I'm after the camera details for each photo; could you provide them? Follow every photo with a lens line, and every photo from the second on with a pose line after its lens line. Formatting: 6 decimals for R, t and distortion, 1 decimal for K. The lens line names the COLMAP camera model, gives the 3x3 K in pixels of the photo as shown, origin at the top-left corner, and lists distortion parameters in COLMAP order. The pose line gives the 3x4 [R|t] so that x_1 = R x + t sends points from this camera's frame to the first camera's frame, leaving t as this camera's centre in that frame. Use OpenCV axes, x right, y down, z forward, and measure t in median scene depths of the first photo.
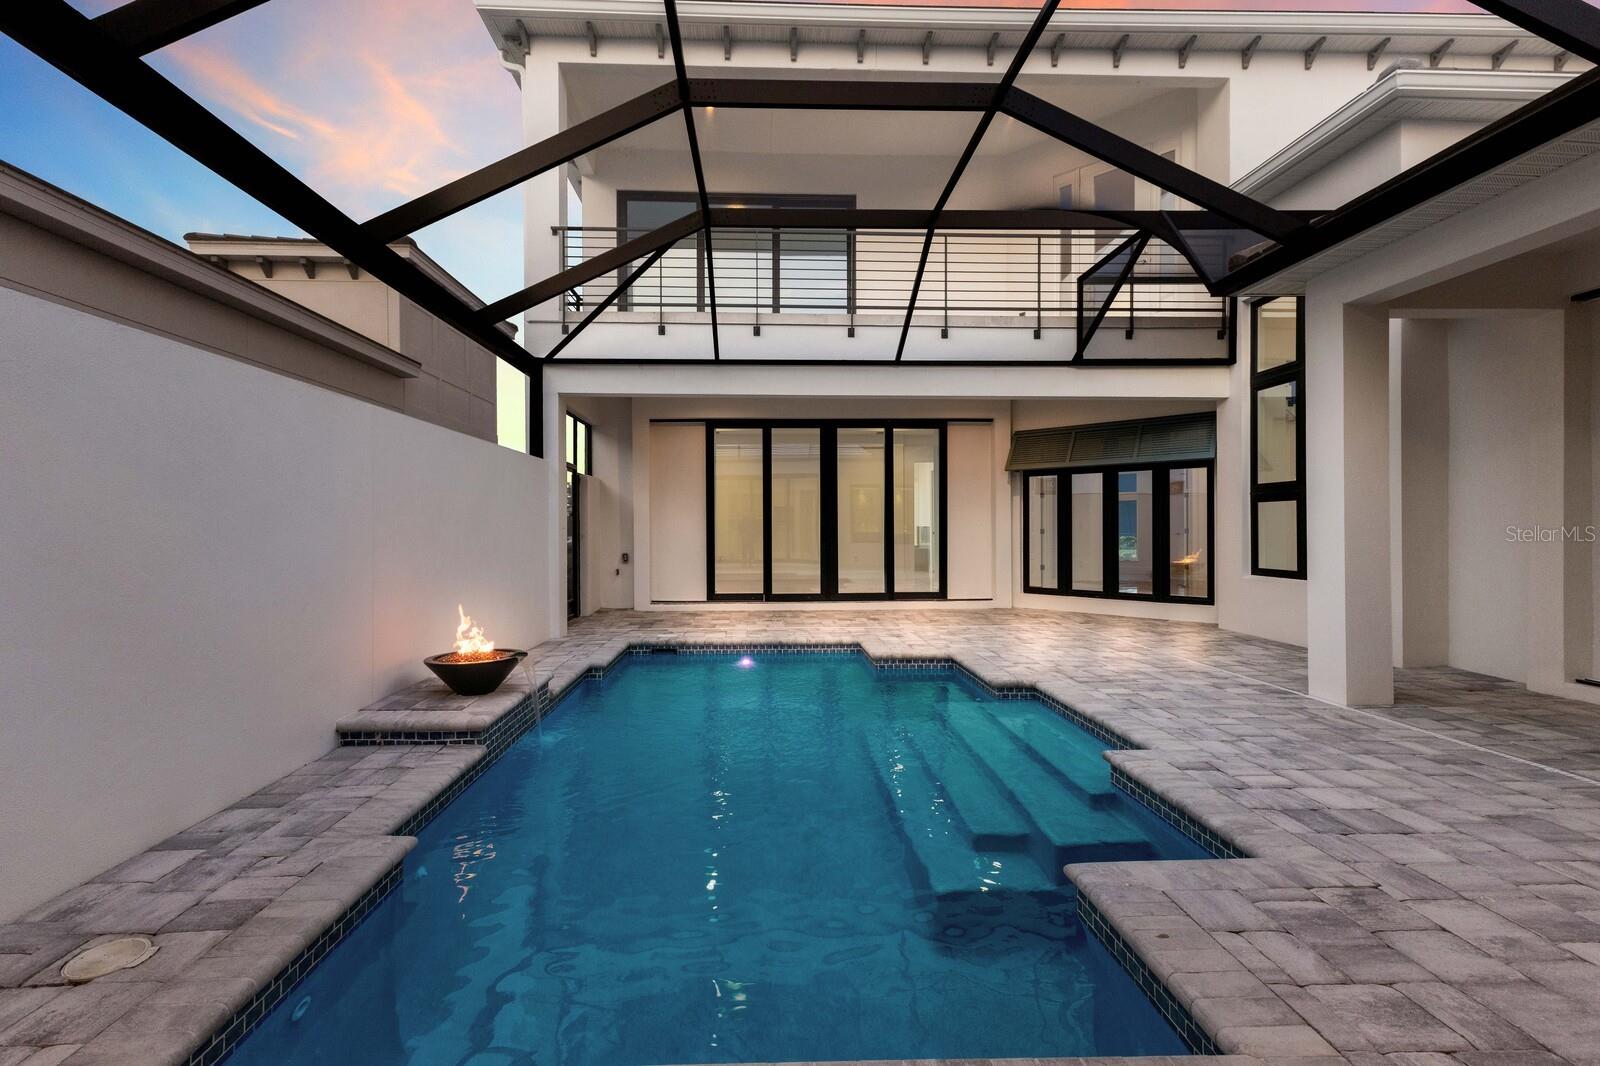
lens RADIAL K [[697.7, 0, 794.4], [0, 697.7, 530.3], [0, 0, 1]] dist [0.018469, 0.000508]
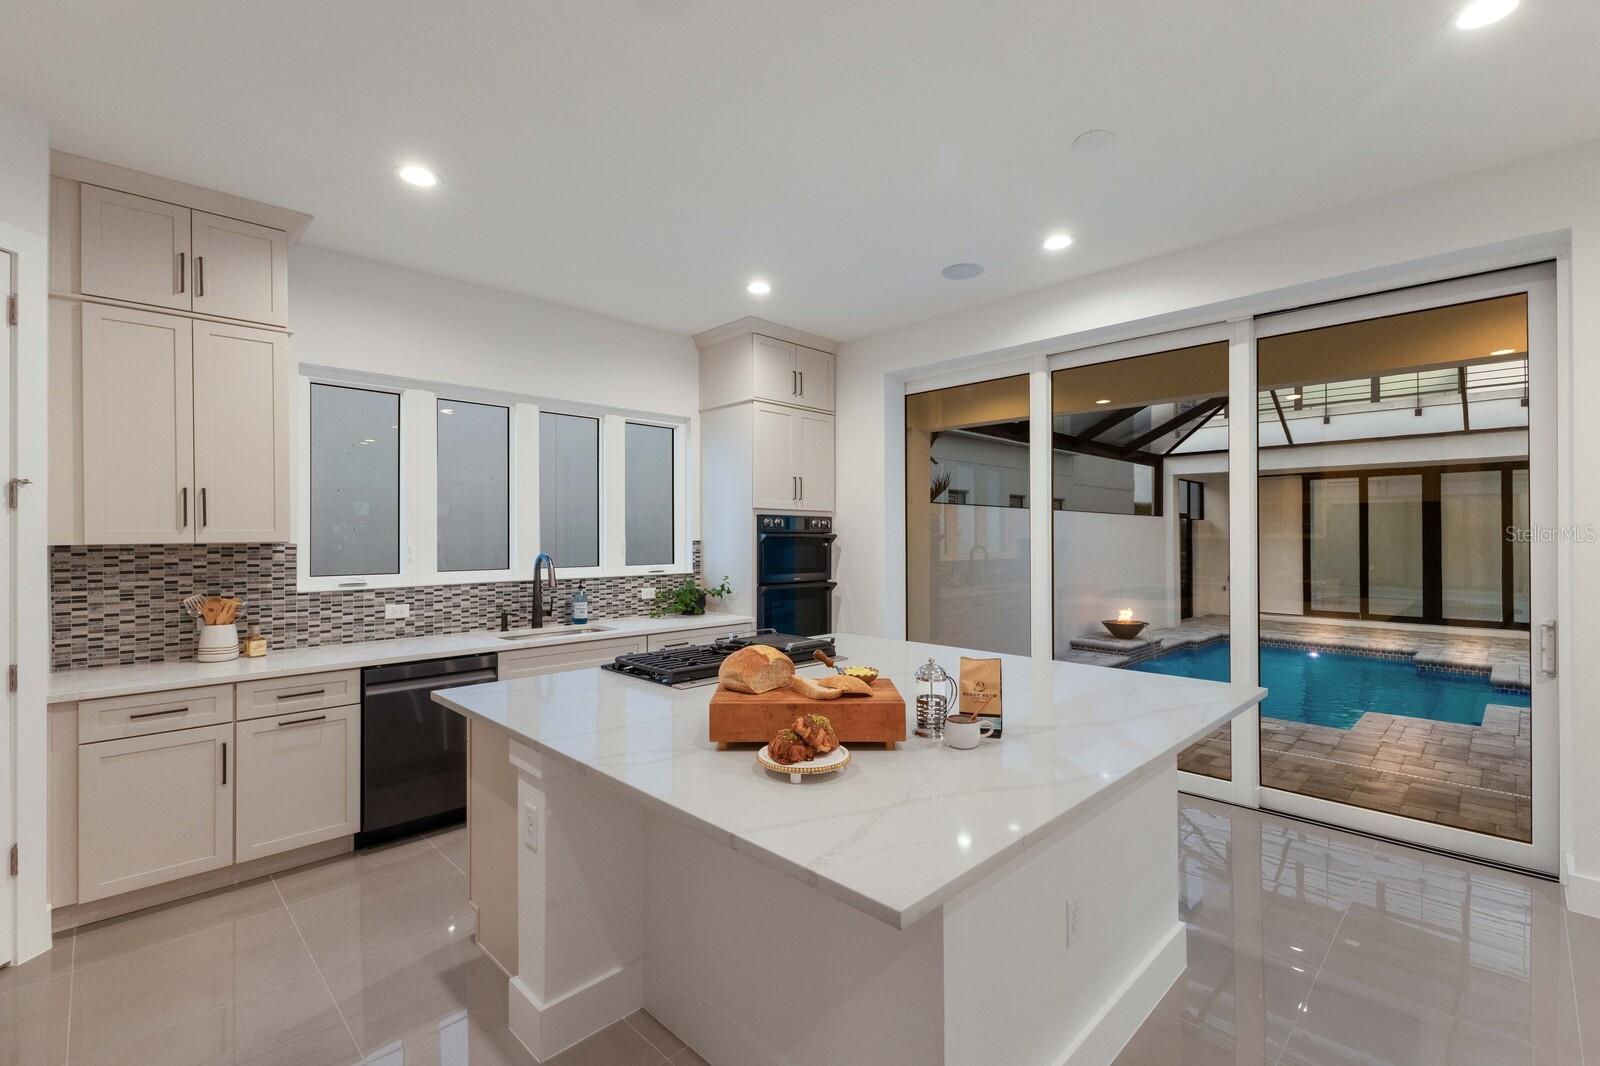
lens RADIAL K [[697.7, 0, 797.6], [0, 697.7, 537.8], [0, 0, 1]] dist [0.018469, 0.000508]
pose [[0.663122, 0.002432, -0.748507, 0.308551], [-0.004358, 0.999990, -0.000612, -0.047384], [0.748499, 0.003668, 0.663126, -0.741072]]
